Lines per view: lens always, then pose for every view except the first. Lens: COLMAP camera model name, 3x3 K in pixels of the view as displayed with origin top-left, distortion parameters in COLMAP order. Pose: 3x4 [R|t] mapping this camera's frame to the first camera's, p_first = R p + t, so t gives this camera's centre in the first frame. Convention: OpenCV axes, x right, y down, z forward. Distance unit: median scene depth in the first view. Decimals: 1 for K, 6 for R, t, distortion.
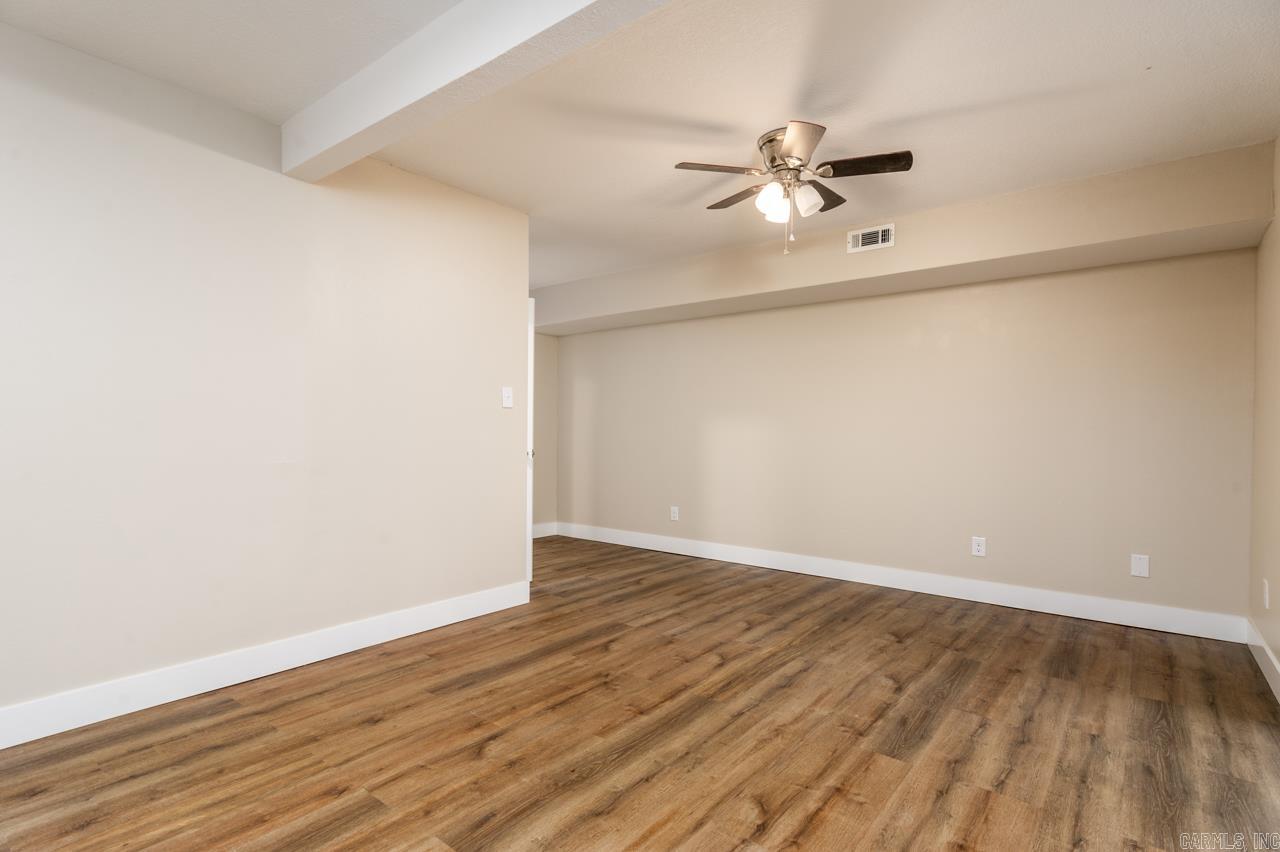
lens RADIAL K [[605.6, 0, 653.1], [0, 605.6, 433.6], [0, 0, 1]] dist [0.015109, 0.000046]
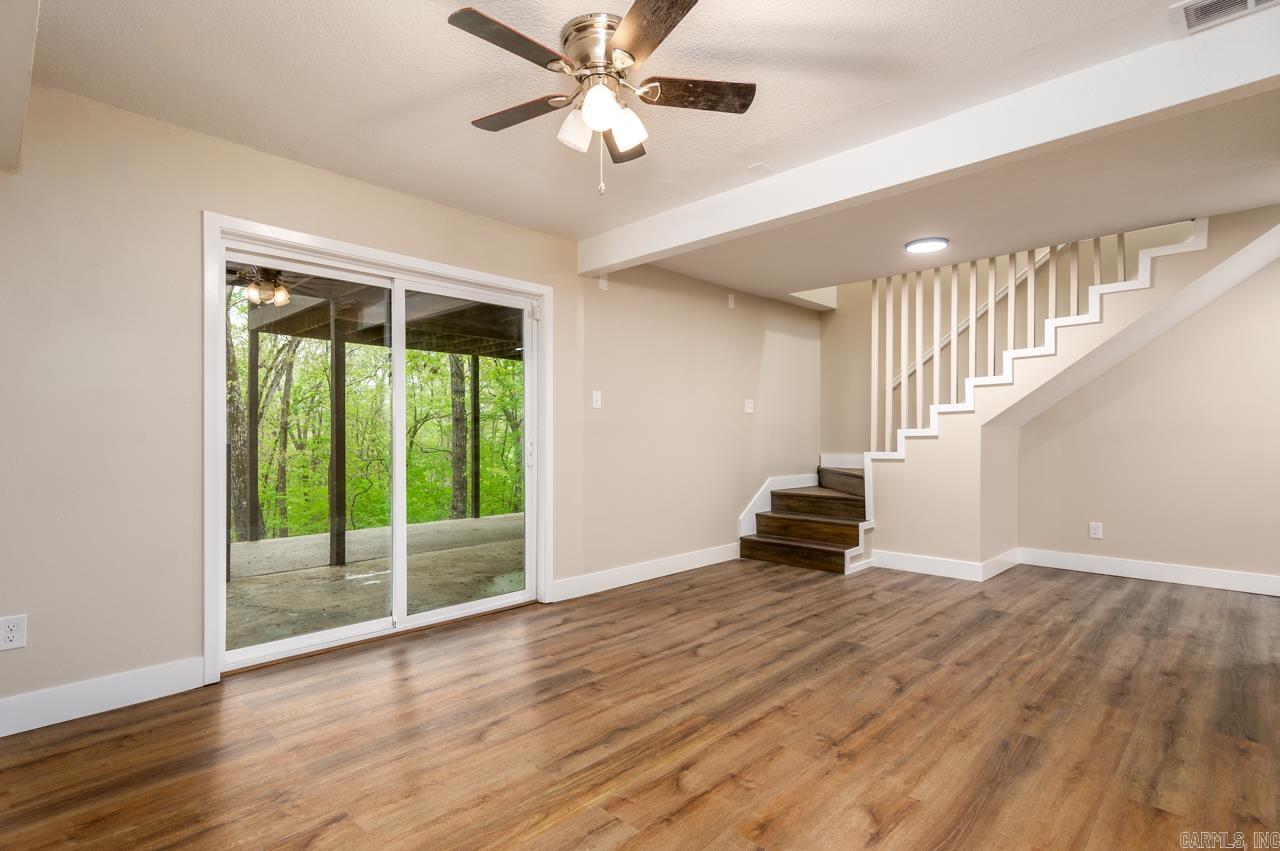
lens RADIAL K [[605.6, 0, 653.1], [0, 605.6, 433.1], [0, 0, 1]] dist [0.015109, 0.000046]
pose [[-0.994849, -0.007550, 0.101088, 0.094017], [-0.007308, 0.999969, 0.002769, -0.009901], [-0.101106, 0.002016, -0.994874, 2.006859]]
